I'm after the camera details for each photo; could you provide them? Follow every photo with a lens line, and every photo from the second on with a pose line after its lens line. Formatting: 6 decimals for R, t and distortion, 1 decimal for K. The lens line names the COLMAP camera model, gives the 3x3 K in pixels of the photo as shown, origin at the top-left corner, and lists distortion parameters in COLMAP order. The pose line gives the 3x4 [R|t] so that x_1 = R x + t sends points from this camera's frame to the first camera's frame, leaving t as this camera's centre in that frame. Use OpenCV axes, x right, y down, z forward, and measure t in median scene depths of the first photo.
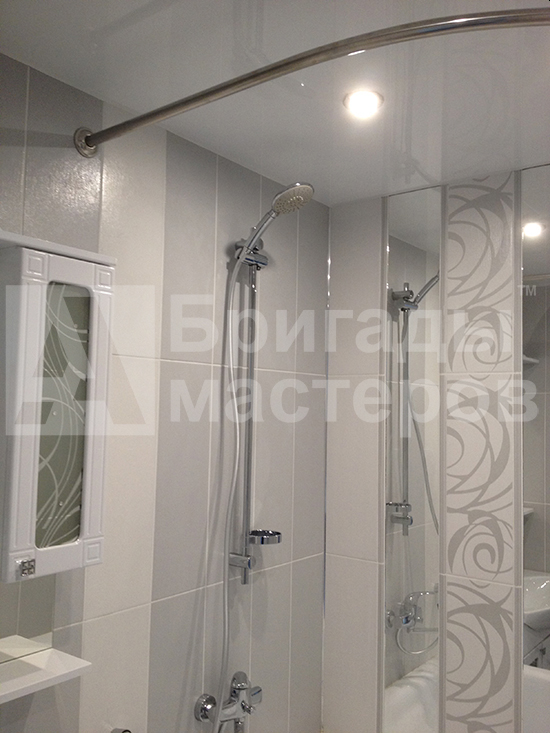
lens RADIAL K [[695.2, 0, 290.9], [0, 695.2, 364.4], [0, 0, 1]] dist [0.108515, -0.223301]
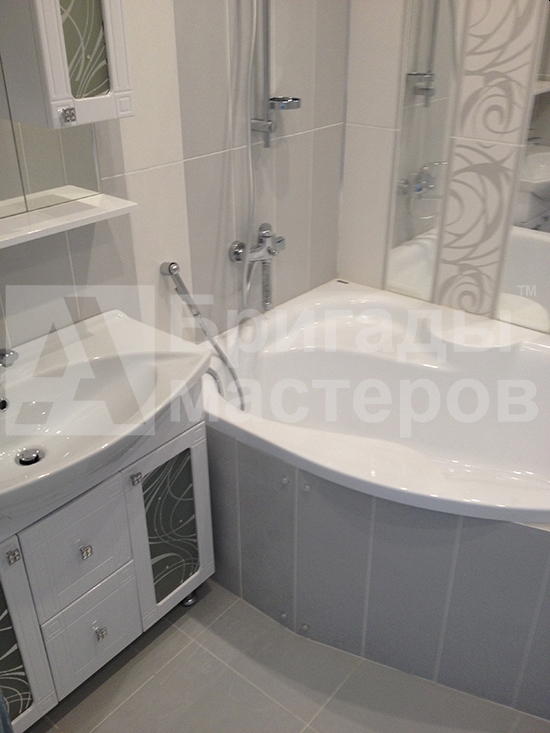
lens RADIAL K [[695.2, 0, 290.9], [0, 695.2, 364.4], [0, 0, 1]] dist [0.108515, -0.223301]
pose [[0.999133, 0.008655, -0.040733, 0.018810], [0.014445, 0.845394, 0.533948, 0.019021], [0.039057, -0.534073, 0.844536, -0.095864]]
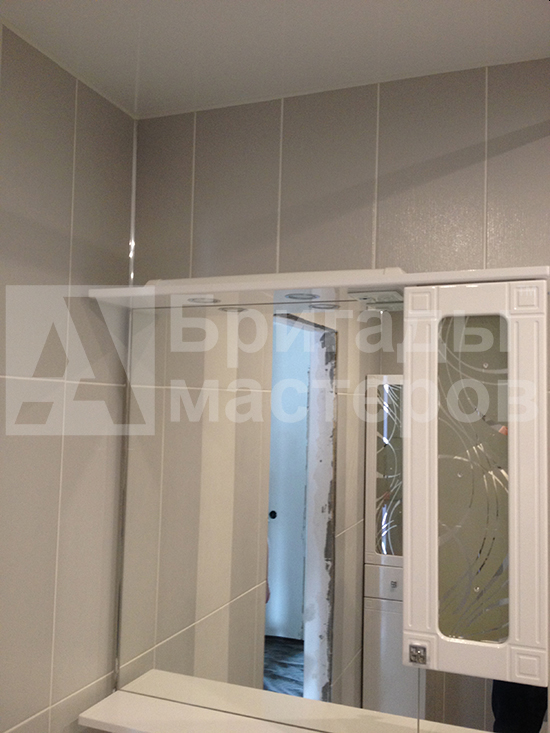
lens RADIAL K [[683.0, 0, 283.9], [0, 683.0, 368.1], [0, 0, 1]] dist [0.105551, -0.199701]
pose [[0.247146, -0.069906, -0.966453, 0.279112], [0.046463, 0.997102, -0.060242, -0.011393], [0.967864, -0.030016, 0.249677, 0.417045]]
